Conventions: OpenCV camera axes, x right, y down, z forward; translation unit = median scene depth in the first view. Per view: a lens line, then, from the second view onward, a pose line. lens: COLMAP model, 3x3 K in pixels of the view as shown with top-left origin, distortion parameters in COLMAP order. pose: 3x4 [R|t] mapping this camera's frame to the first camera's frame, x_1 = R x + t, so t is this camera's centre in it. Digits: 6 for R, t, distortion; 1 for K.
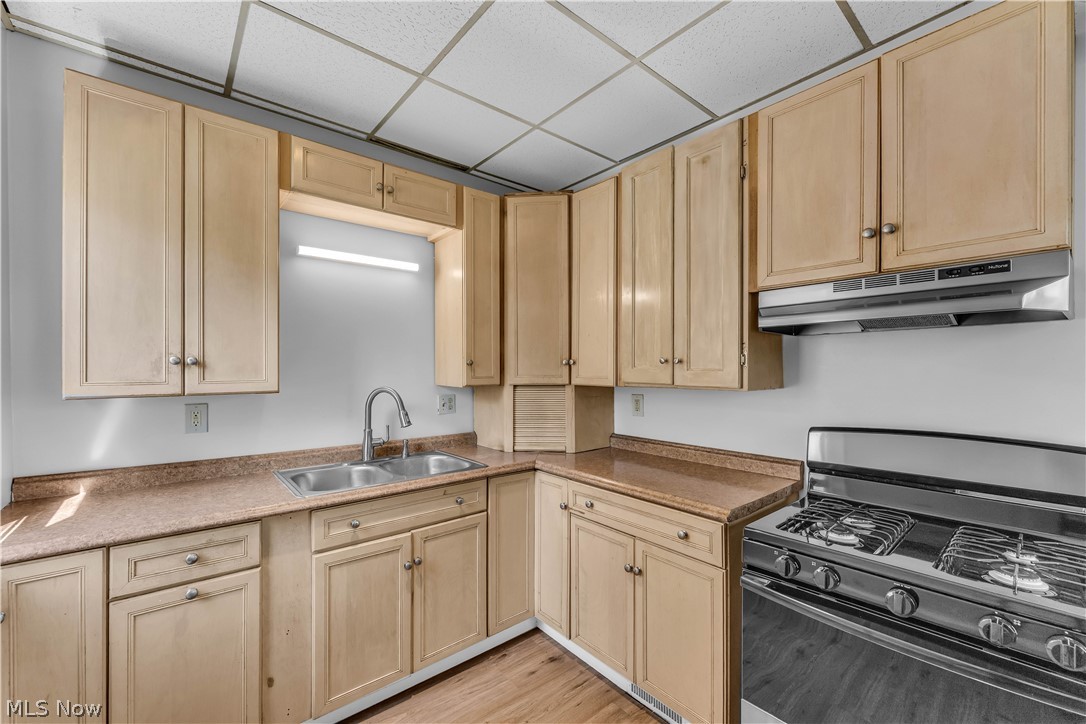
lens RADIAL K [[441.1, 0, 542.0], [0, 441.1, 368.2], [0, 0, 1]] dist [-0.002320, -0.000600]
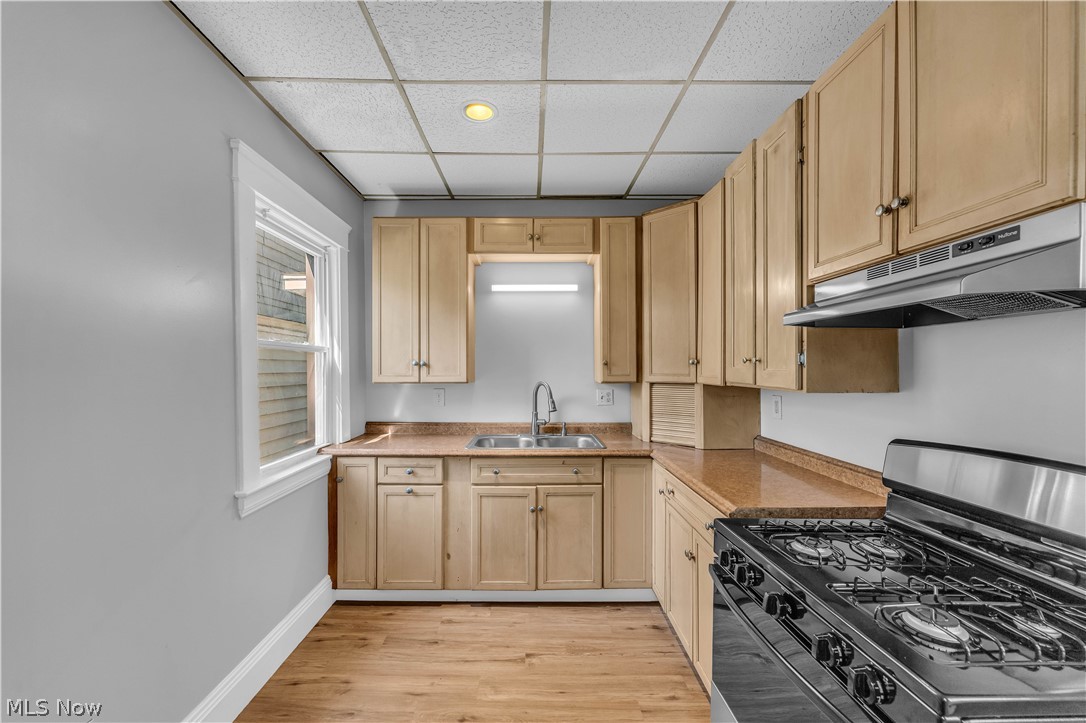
lens RADIAL K [[441.1, 0, 542.0], [0, 441.1, 367.7], [0, 0, 1]] dist [-0.002320, -0.000600]
pose [[0.776859, 0.001199, -0.629674, 0.554261], [0.000617, 0.999996, 0.002665, -0.003352], [0.629675, -0.002459, 0.776855, -0.056533]]
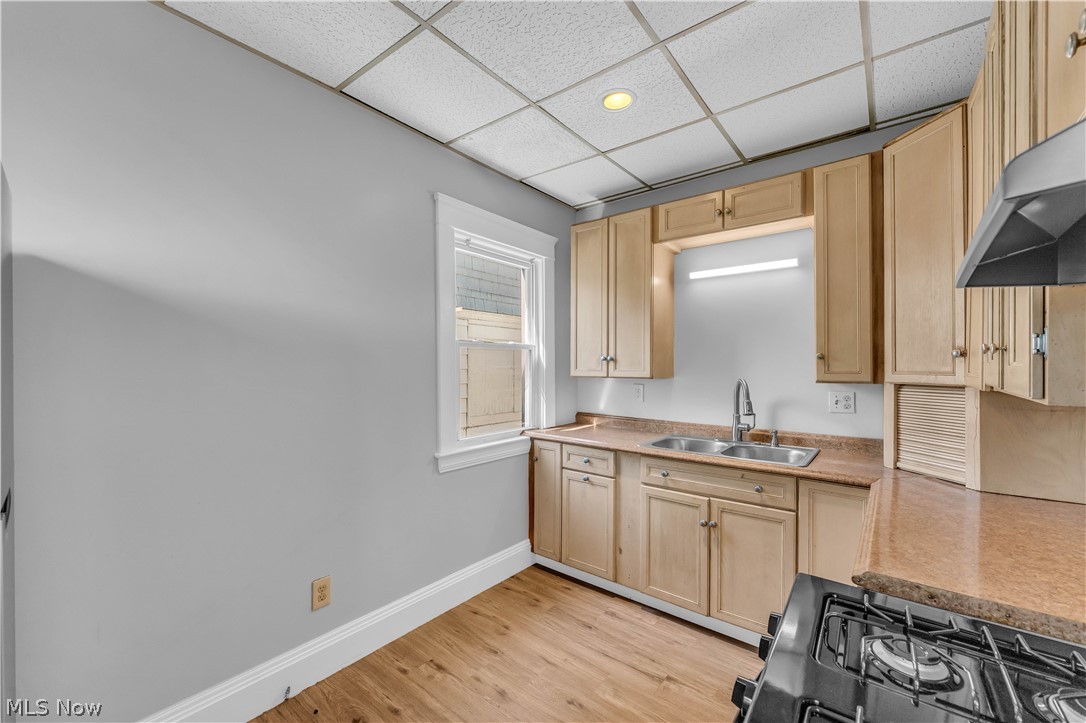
lens RADIAL K [[447.2, 0, 538.2], [0, 447.2, 366.4], [0, 0, 1]] dist [-0.001495, -0.000355]
pose [[0.189555, 0.006783, -0.981847, 0.770726], [-0.000222, 0.999976, 0.006866, 0.002672], [0.981870, -0.001083, 0.189552, 0.292019]]
